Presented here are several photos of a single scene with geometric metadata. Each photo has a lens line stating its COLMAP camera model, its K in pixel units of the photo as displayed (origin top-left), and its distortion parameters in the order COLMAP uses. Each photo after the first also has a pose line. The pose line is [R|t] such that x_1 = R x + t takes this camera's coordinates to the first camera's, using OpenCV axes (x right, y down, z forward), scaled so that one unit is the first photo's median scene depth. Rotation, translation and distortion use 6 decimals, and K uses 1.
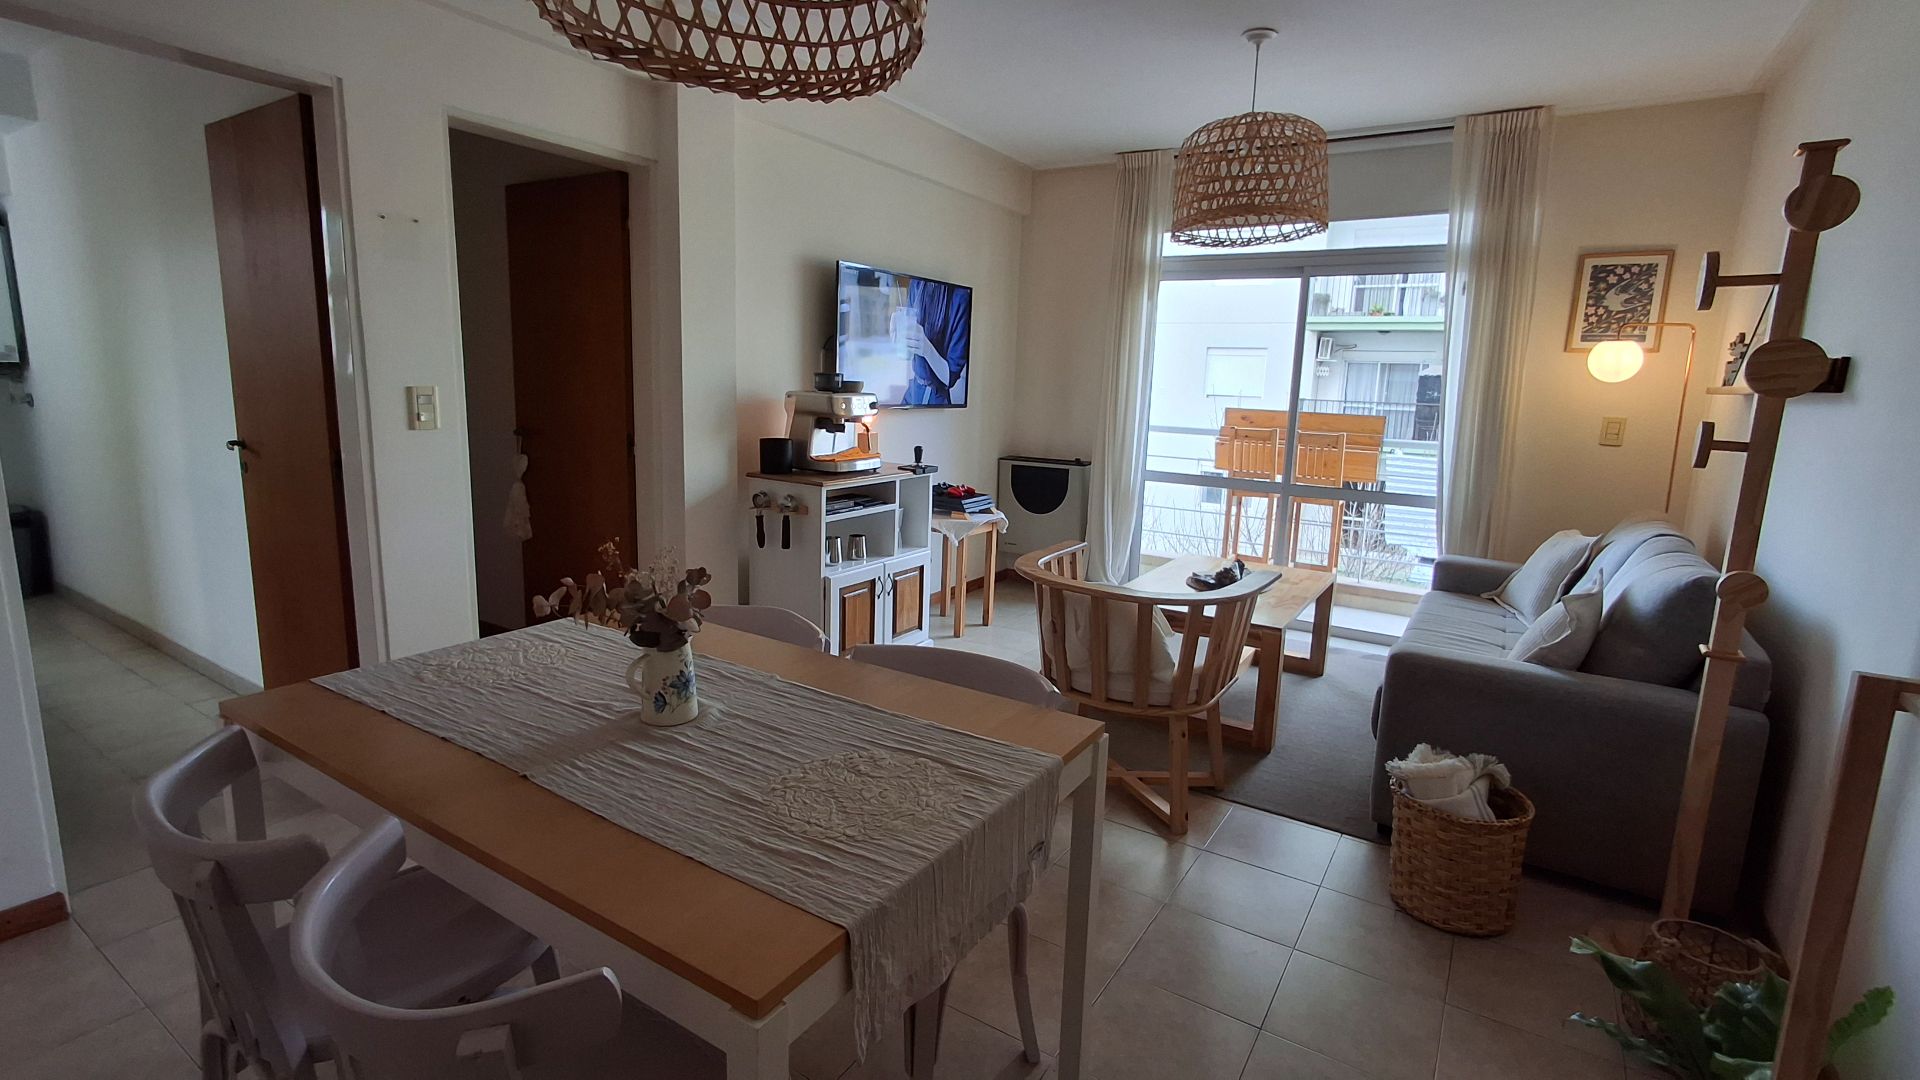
lens RADIAL K [[879.9, 0, 953.0], [0, 879.9, 530.8], [0, 0, 1]] dist [-0.003990, -0.000326]
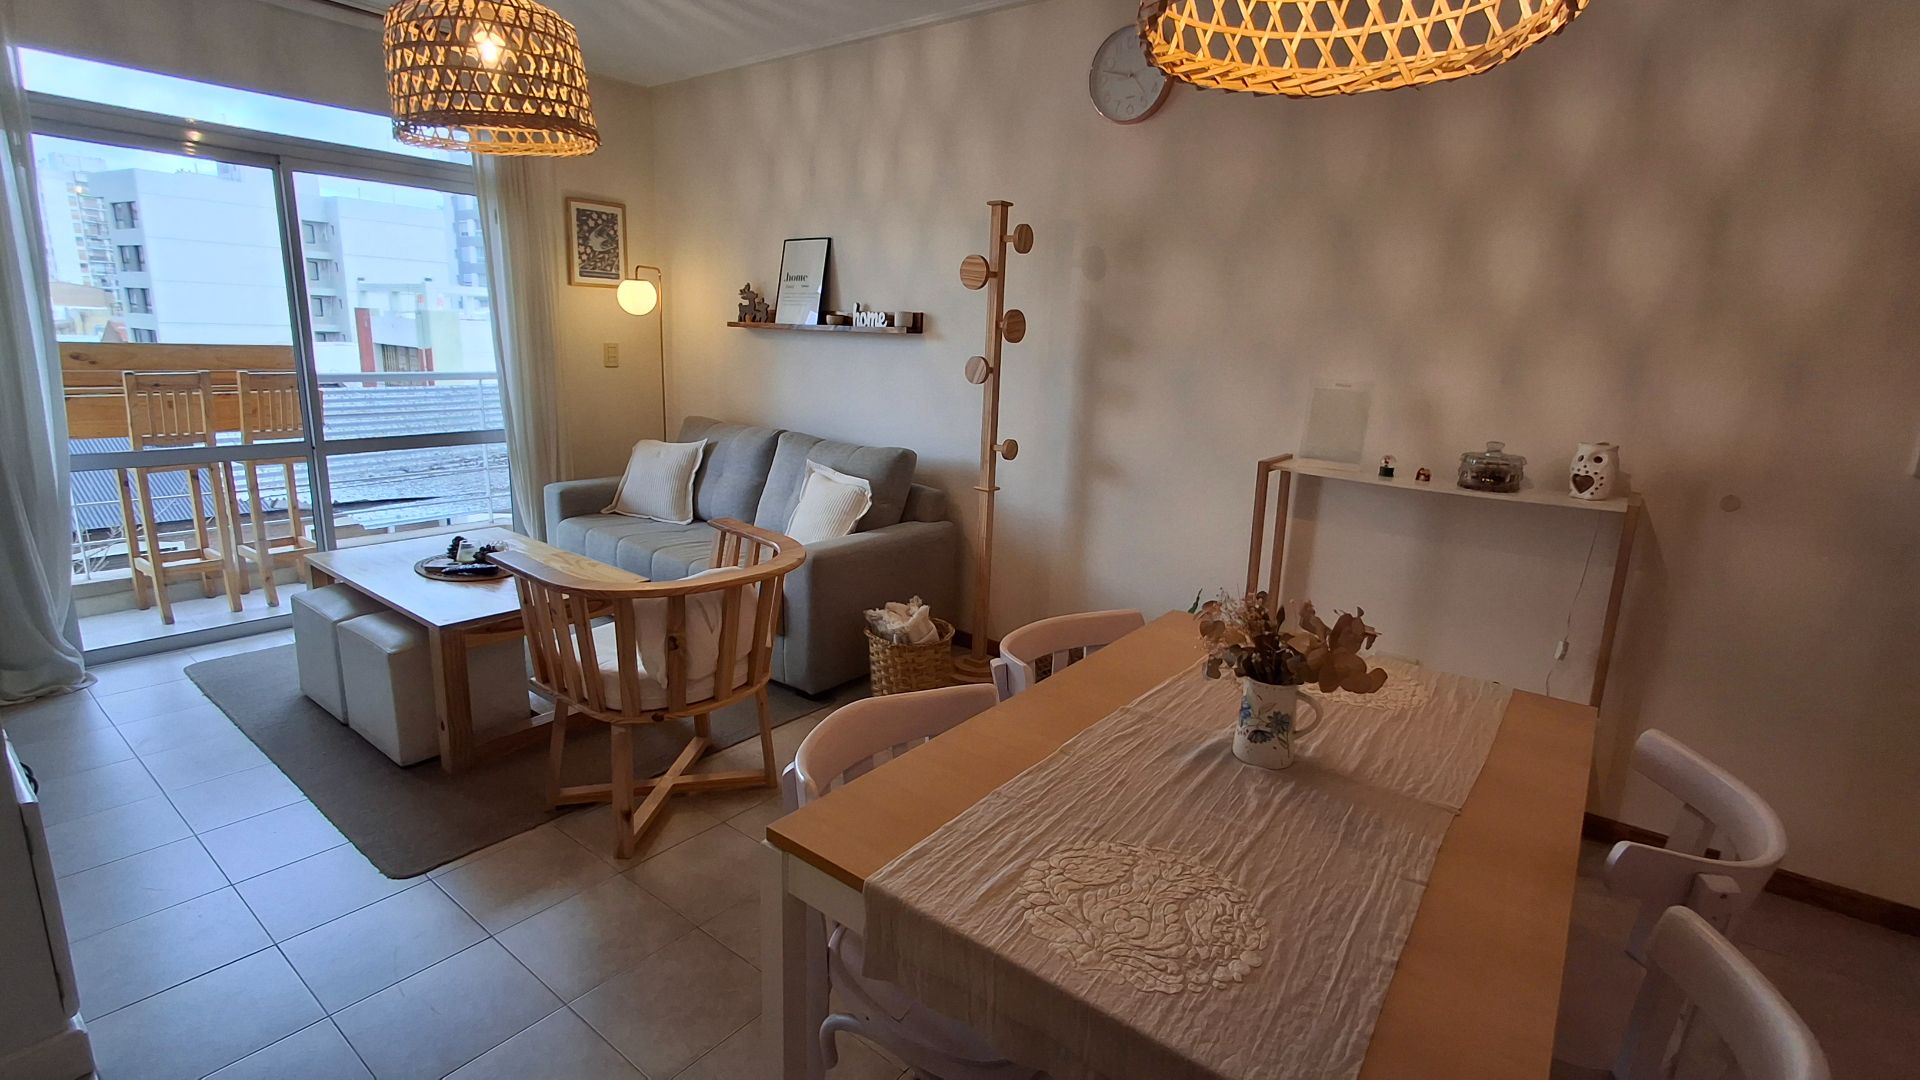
lens RADIAL K [[879.9, 0, 951.0], [0, 879.9, 530.1], [0, 0, 1]] dist [-0.003990, -0.000326]
pose [[0.089409, -0.249567, 0.964221, -0.434025], [0.138734, 0.961781, 0.236071, -0.103604], [-0.986285, 0.112663, 0.120615, 0.433312]]
